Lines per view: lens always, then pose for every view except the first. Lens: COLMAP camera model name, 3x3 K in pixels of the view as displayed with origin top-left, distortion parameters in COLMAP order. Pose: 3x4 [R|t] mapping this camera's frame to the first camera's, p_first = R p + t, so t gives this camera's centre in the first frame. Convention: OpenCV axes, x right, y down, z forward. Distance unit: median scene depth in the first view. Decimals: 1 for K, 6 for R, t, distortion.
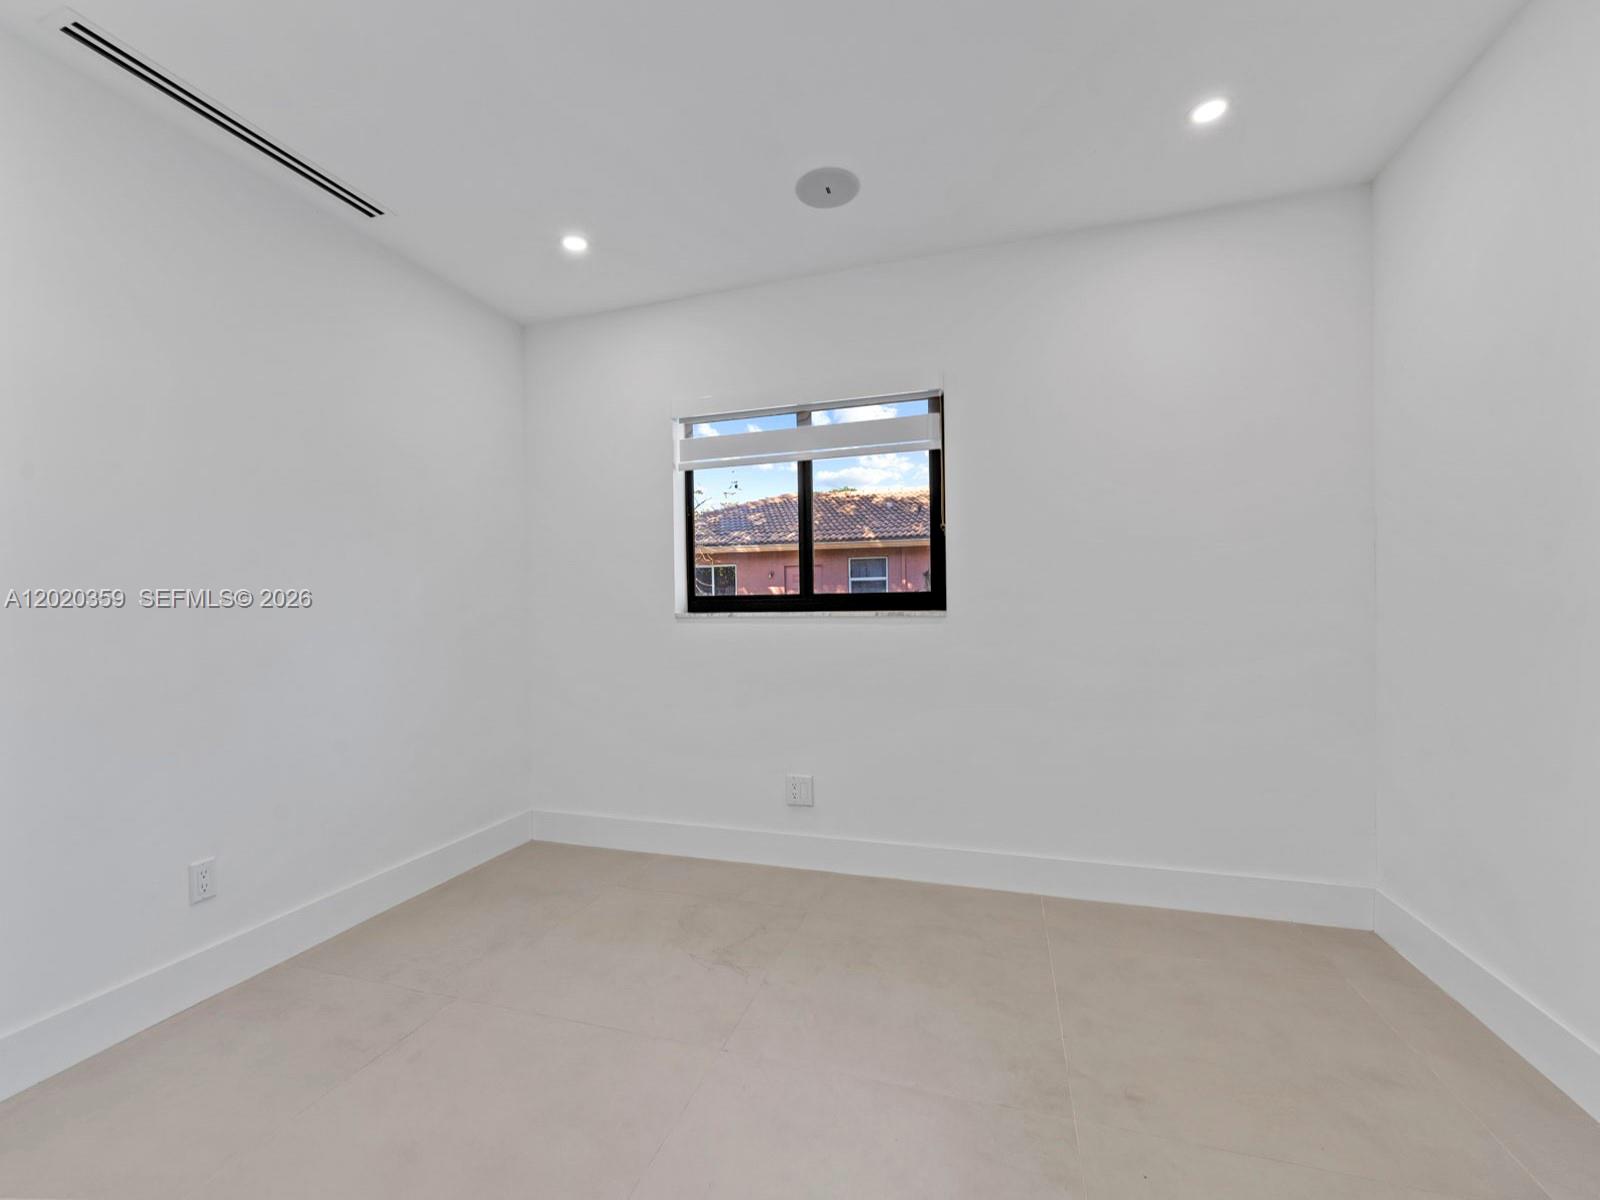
lens RADIAL K [[646.6, 0, 808.2], [0, 646.6, 606.0], [0, 0, 1]] dist [0.015766, 0.000453]
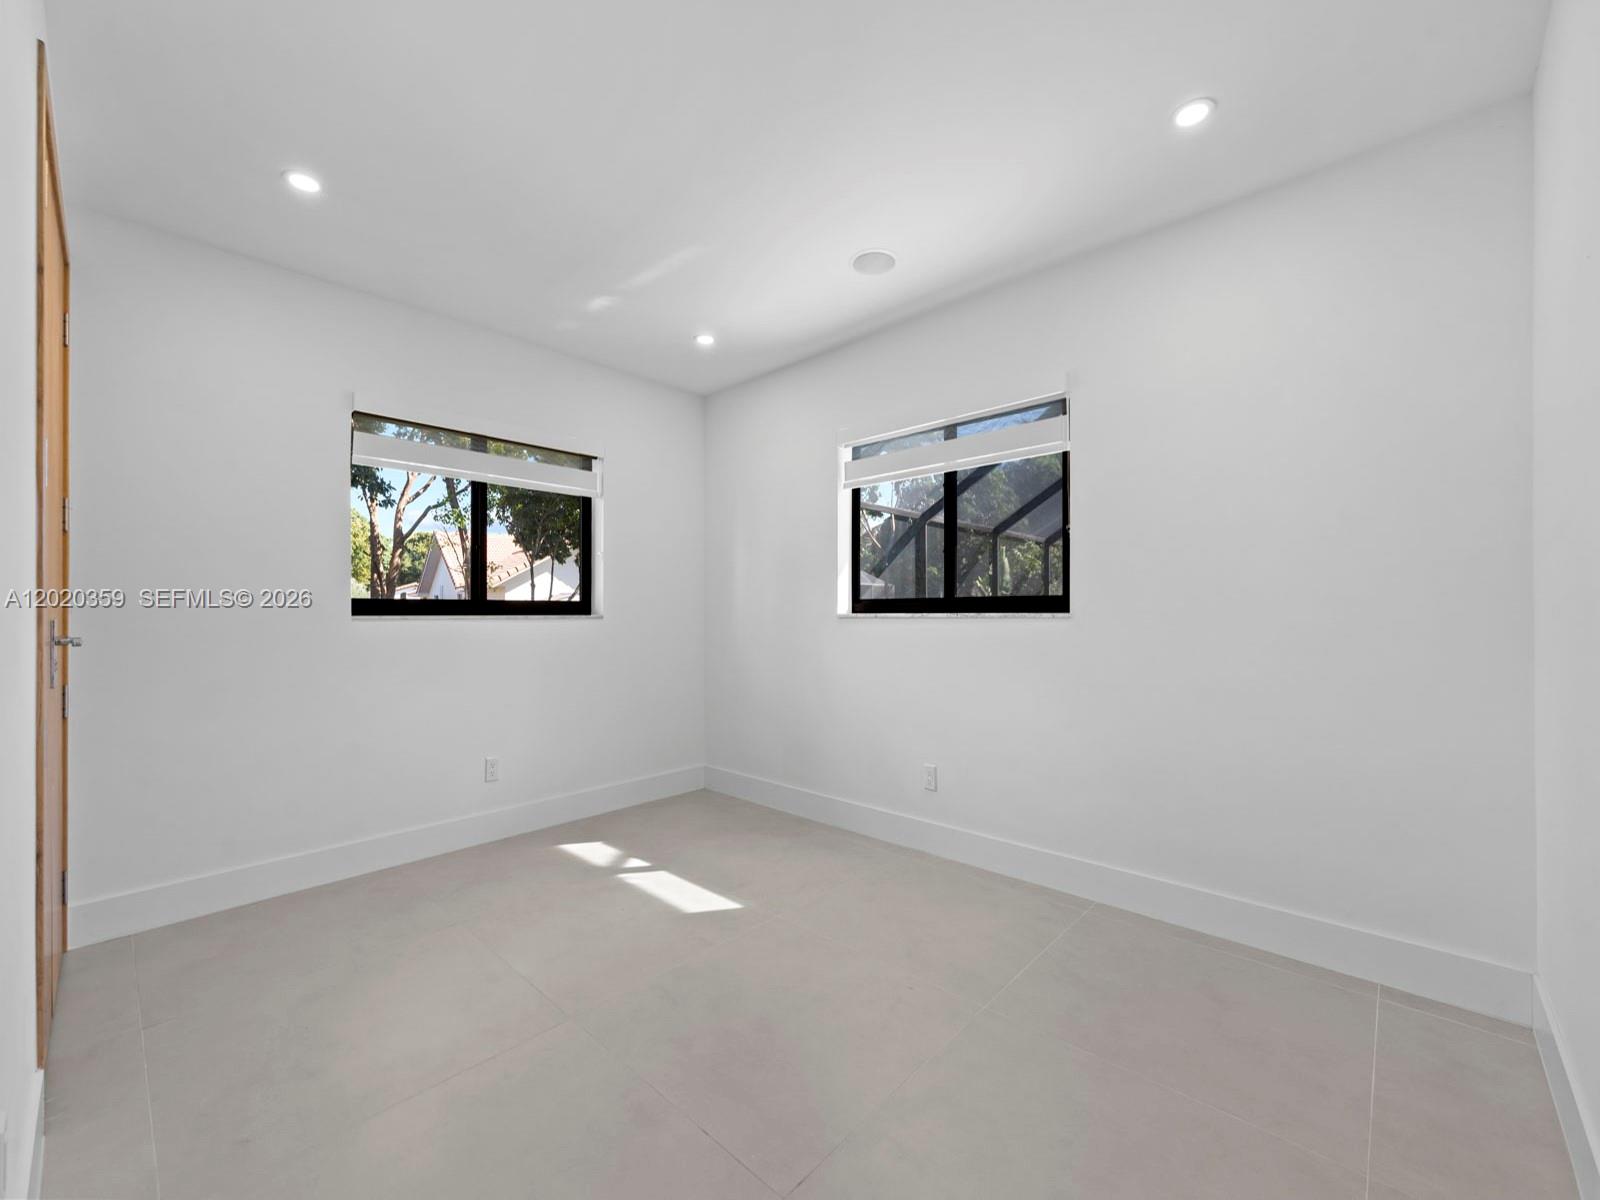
lens RADIAL K [[646.6, 0, 785.1], [0, 646.6, 603.9], [0, 0, 1]] dist [0.015766, 0.000453]
pose [[0.890459, 0.001490, -0.455060, 0.240222], [-0.003037, 0.999992, -0.002669, -0.003209], [0.455053, 0.003759, 0.890457, -0.071084]]
